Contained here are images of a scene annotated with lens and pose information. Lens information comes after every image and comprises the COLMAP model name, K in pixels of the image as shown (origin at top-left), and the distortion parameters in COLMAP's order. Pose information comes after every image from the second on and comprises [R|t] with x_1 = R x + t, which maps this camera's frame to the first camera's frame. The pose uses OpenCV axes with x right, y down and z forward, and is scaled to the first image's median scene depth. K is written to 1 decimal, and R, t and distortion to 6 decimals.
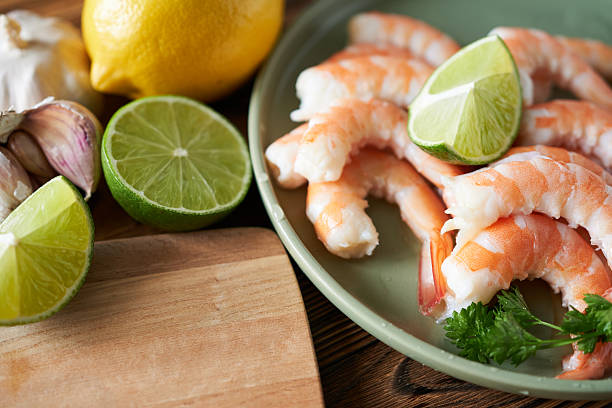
lens RADIAL K [[880.6, 0, 306.2], [0, 880.6, 236.4], [0, 0, 1]] dist [0.139370, 0.043341]
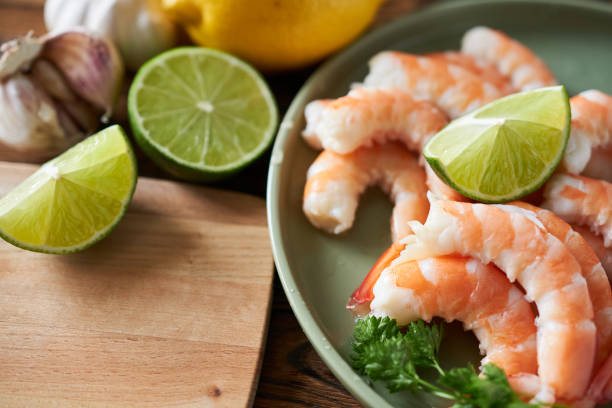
lens RADIAL K [[880.6, 0, 306.2], [0, 880.6, 236.4], [0, 0, 1]] dist [0.139370, 0.043341]
pose [[0.837715, 0.439882, -0.323631, 0.374193], [-0.444411, 0.893524, 0.064134, -0.025910], [0.317384, 0.090099, 0.944007, 0.040120]]
